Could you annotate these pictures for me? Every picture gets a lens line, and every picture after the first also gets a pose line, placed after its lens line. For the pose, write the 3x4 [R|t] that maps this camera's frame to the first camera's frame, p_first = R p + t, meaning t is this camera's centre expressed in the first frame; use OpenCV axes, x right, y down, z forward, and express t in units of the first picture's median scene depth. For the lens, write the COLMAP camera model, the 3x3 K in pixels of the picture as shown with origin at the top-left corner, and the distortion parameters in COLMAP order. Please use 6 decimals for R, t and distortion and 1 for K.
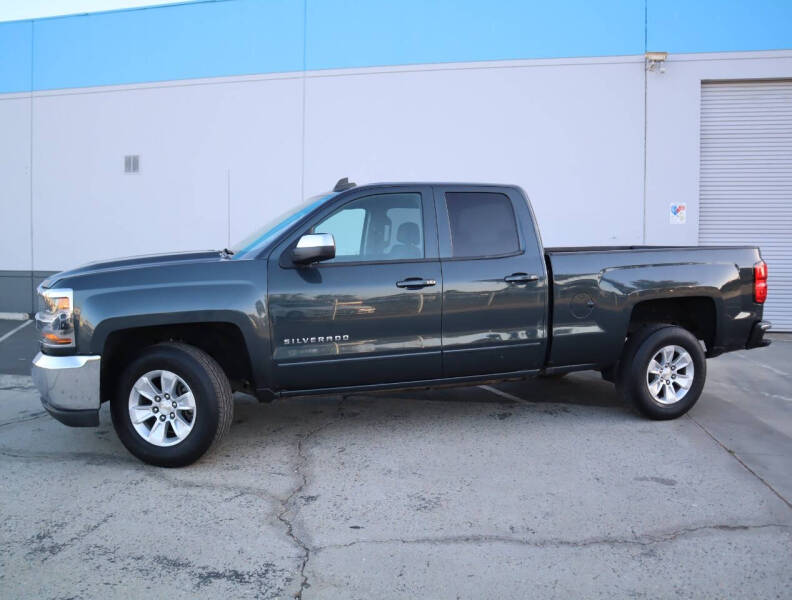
lens RADIAL K [[661.2, 0, 391.9], [0, 661.2, 298.6], [0, 0, 1]] dist [-0.137033, 0.114268]
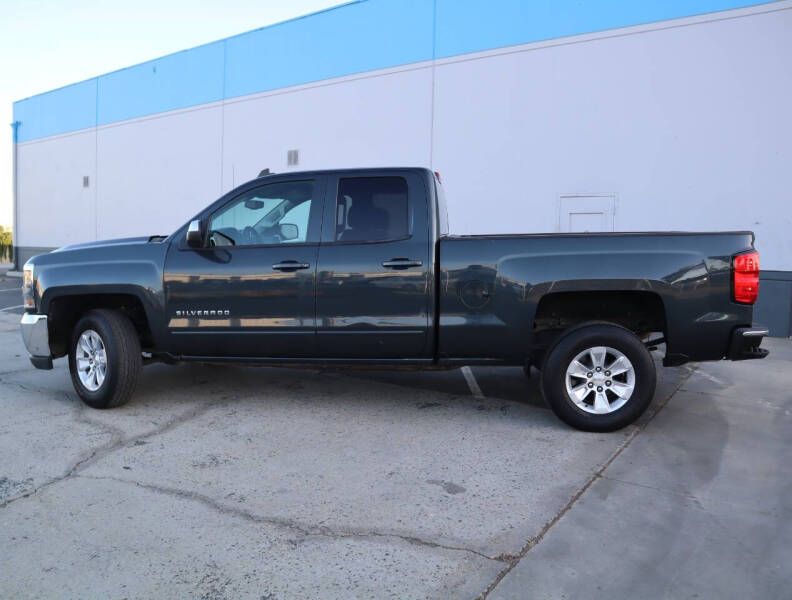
lens RADIAL K [[661.2, 0, 391.9], [0, 661.2, 298.6], [0, 0, 1]] dist [-0.137033, 0.114268]
pose [[0.903031, 0.045334, -0.427177, 0.607514], [-0.036796, 0.998924, 0.028225, -0.006220], [0.427997, -0.009770, 0.903728, 0.105842]]
